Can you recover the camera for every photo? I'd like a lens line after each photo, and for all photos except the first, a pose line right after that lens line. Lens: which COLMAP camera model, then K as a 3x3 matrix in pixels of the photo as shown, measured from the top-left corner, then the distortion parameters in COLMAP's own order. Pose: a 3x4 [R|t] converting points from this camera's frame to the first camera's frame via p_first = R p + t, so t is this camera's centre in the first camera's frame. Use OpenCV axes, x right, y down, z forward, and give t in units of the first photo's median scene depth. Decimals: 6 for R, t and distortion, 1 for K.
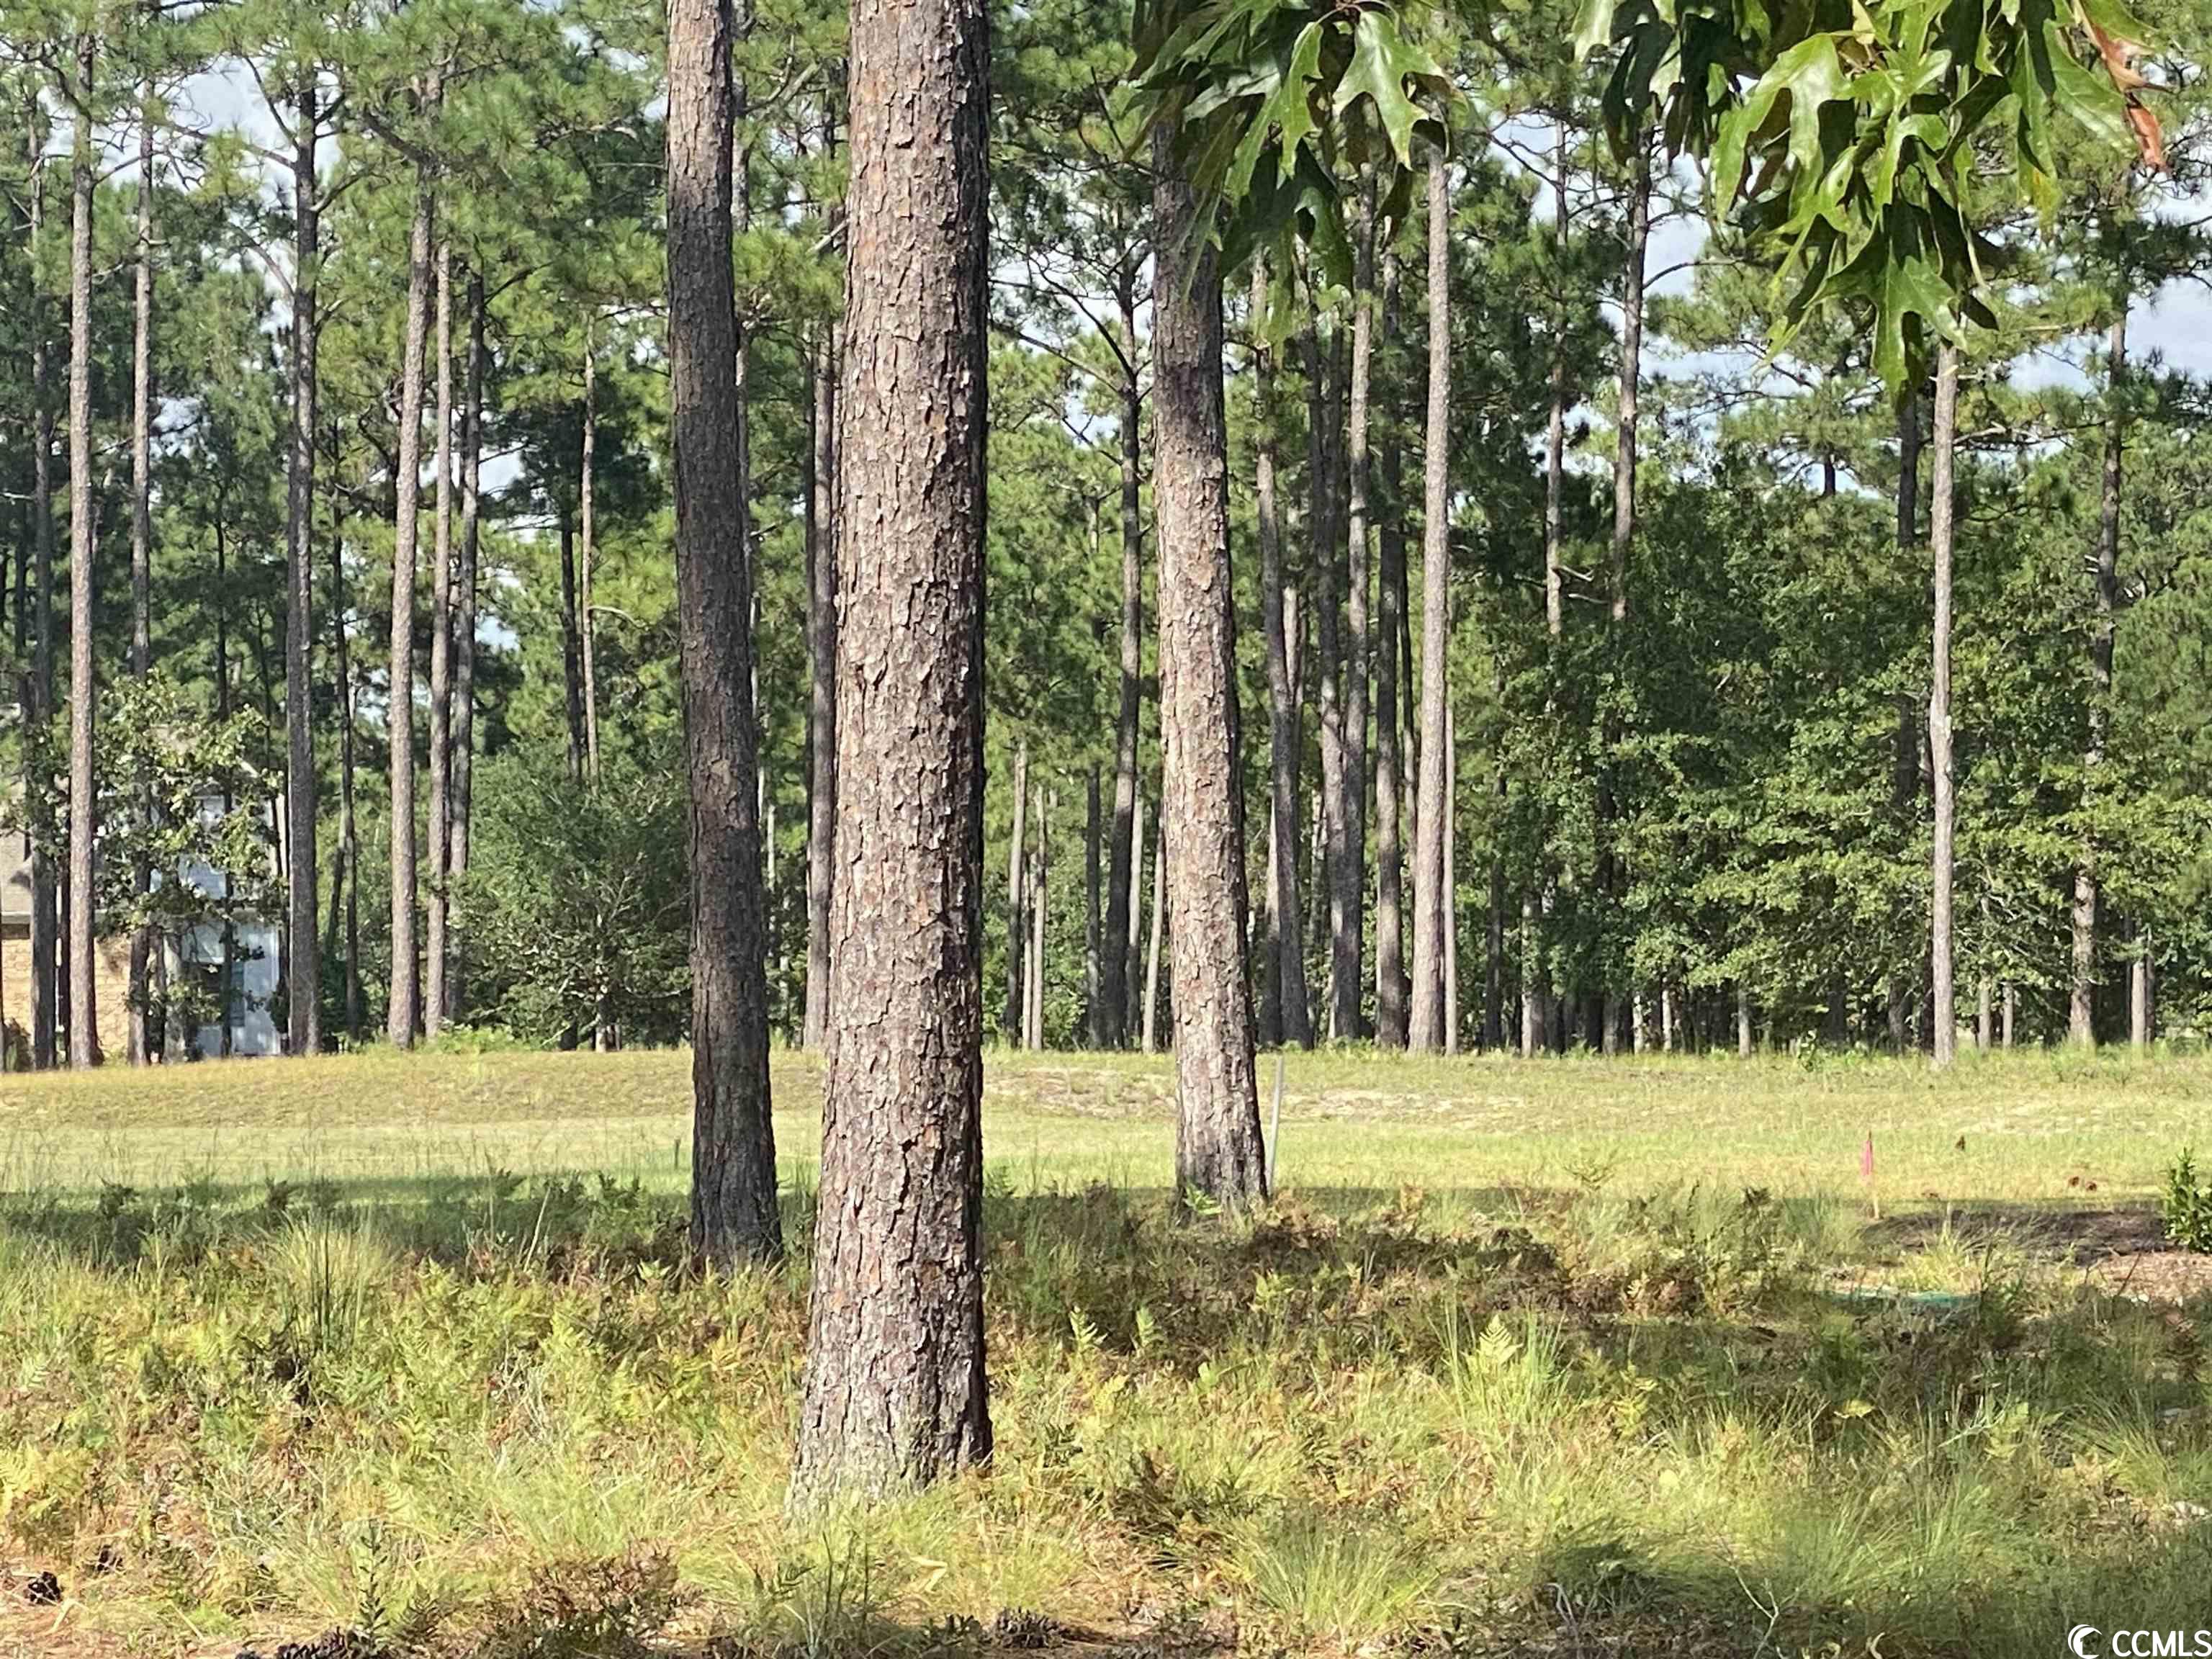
lens RADIAL K [[7865.8, 0, 1113.5], [0, 7865.8, 831.7], [0, 0, 1]] dist [0.096344, 0.000000]
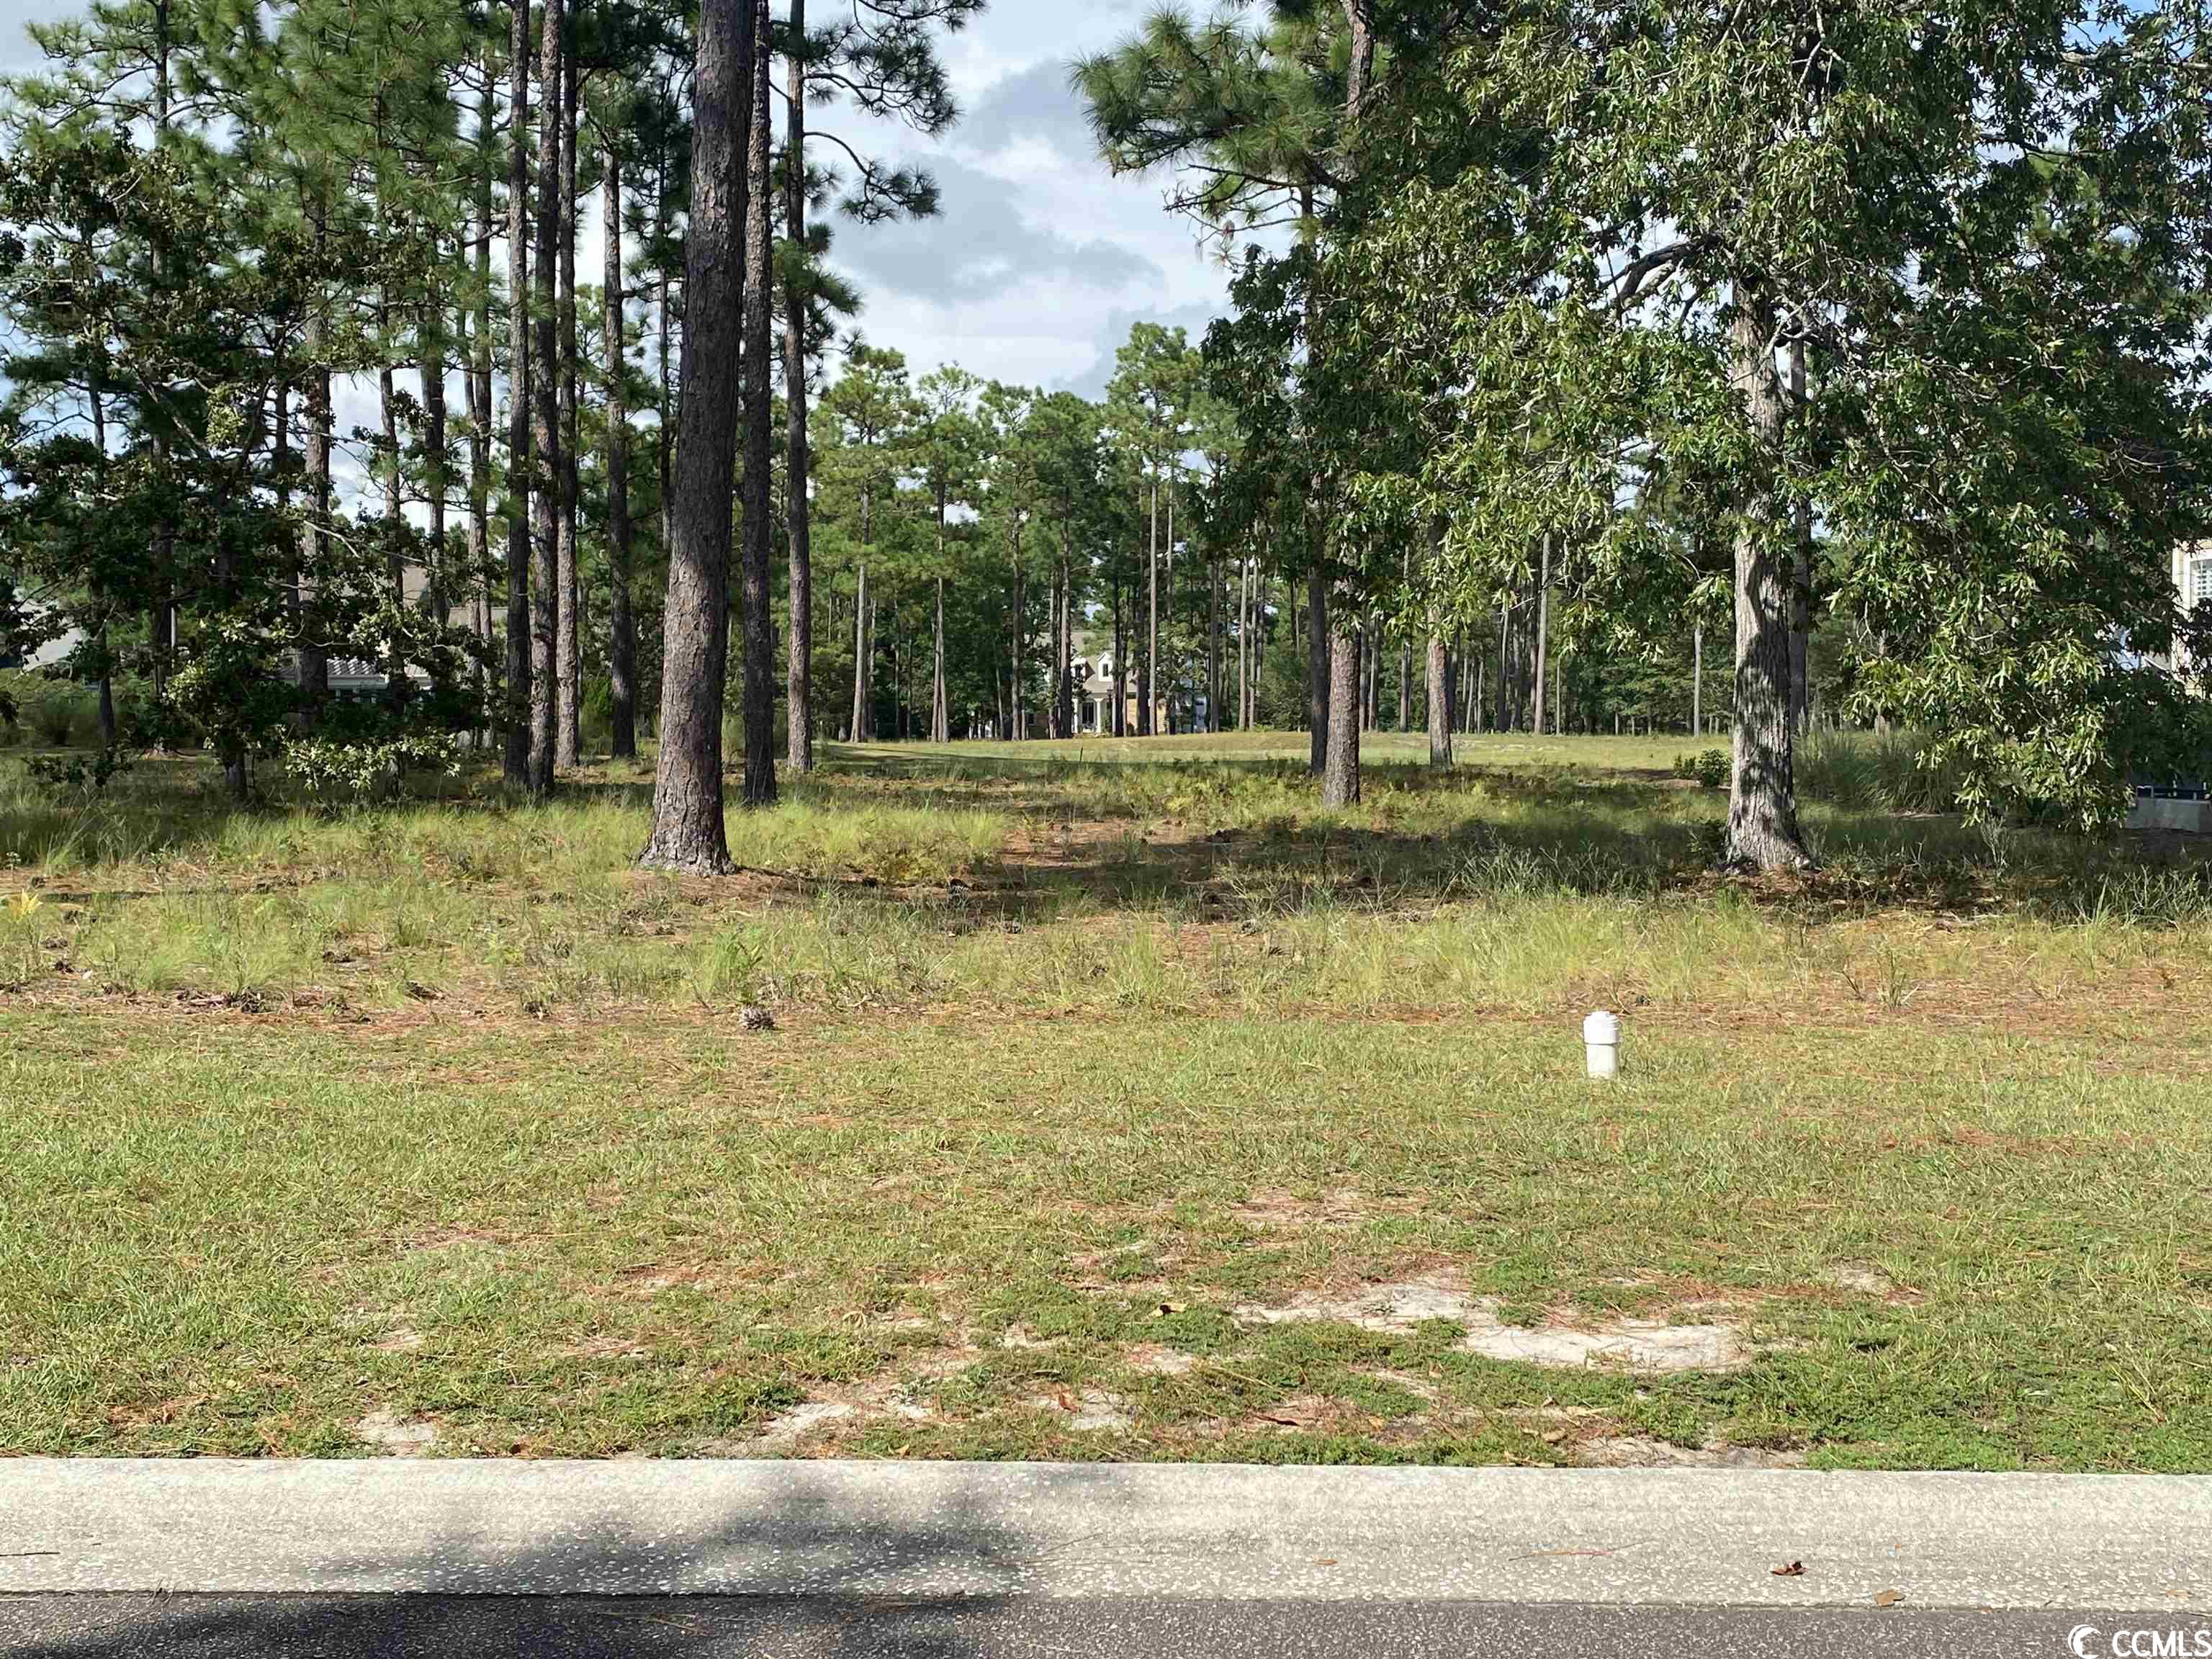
lens RADIAL K [[2452.0, 0, 1065.6], [0, 2452.0, 884.6], [0, 0, 1]] dist [0.052411, 0.000000]
pose [[0.986969, 0.017335, -0.159973, 0.022357], [-0.003036, 0.996010, 0.089195, -0.004439], [0.160881, -0.087547, 0.983083, -0.264778]]
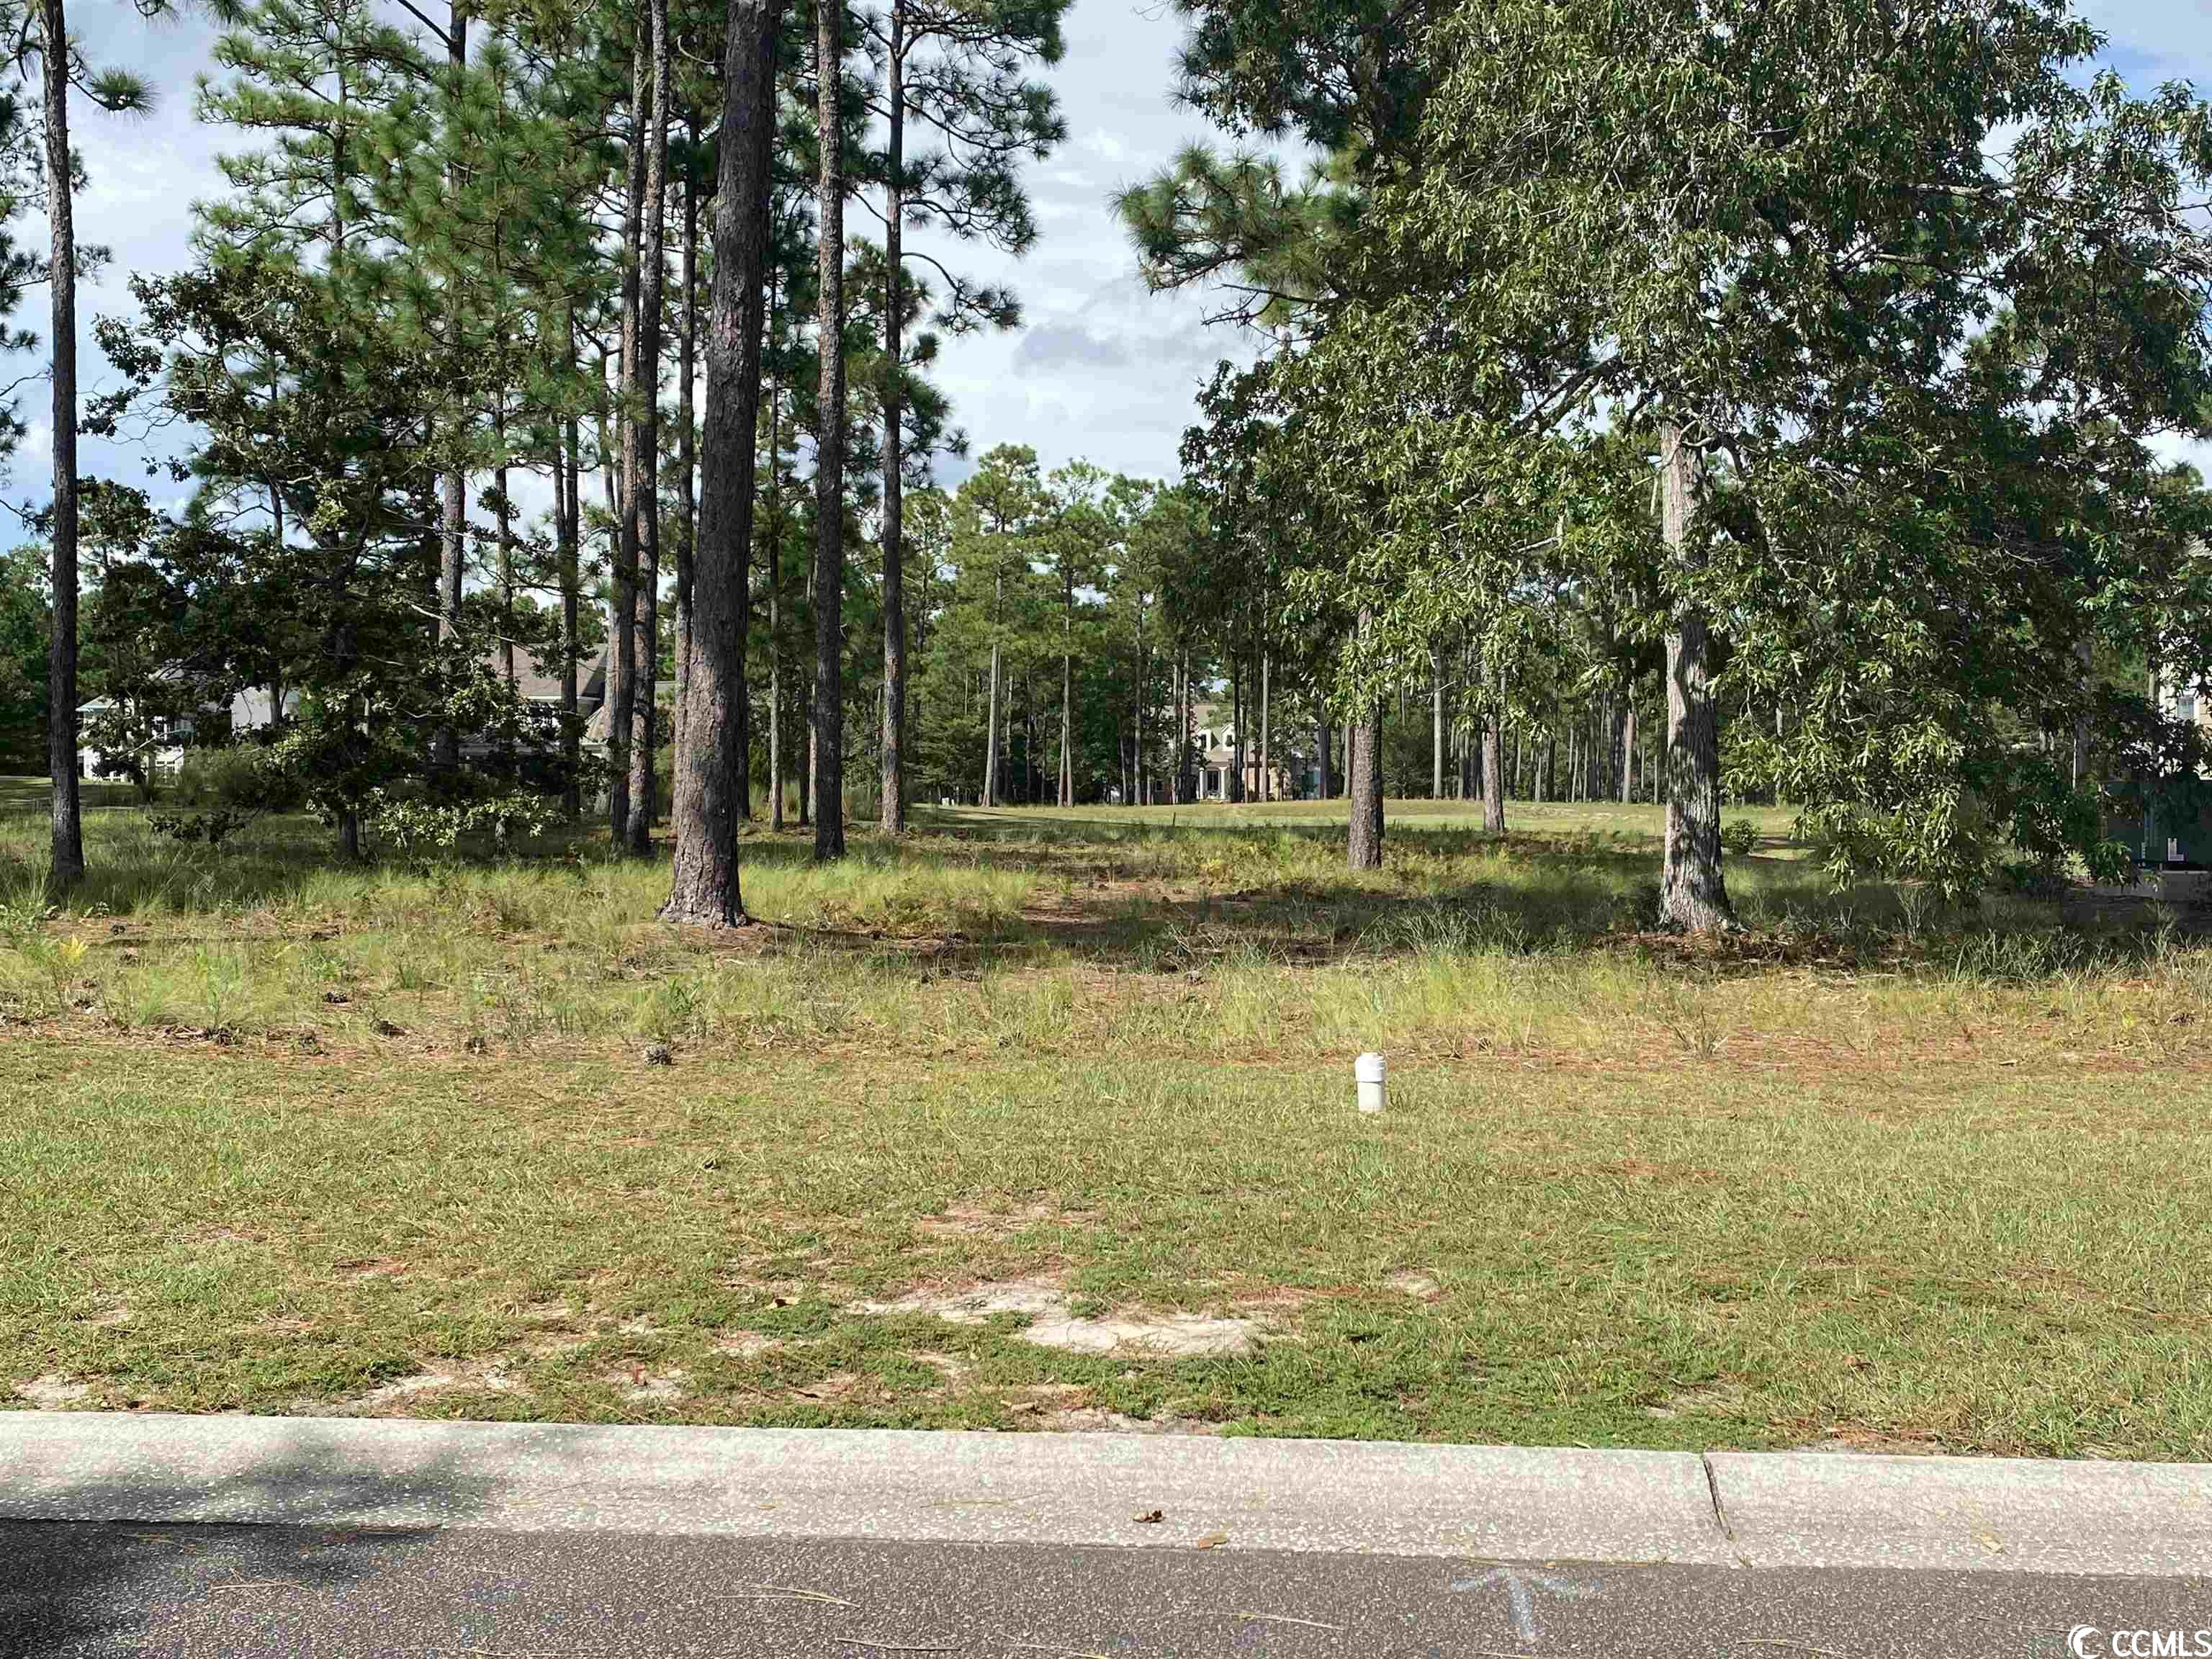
lens RADIAL K [[2292.3, 0, 1110.0], [0, 2292.3, 856.8], [0, 0, 1]] dist [0.074397, 0.000000]
pose [[0.979260, 0.019201, -0.201695, 0.053505], [-0.008659, 0.998556, 0.053020, -0.005286], [0.202422, -0.050174, 0.978012, -0.270321]]
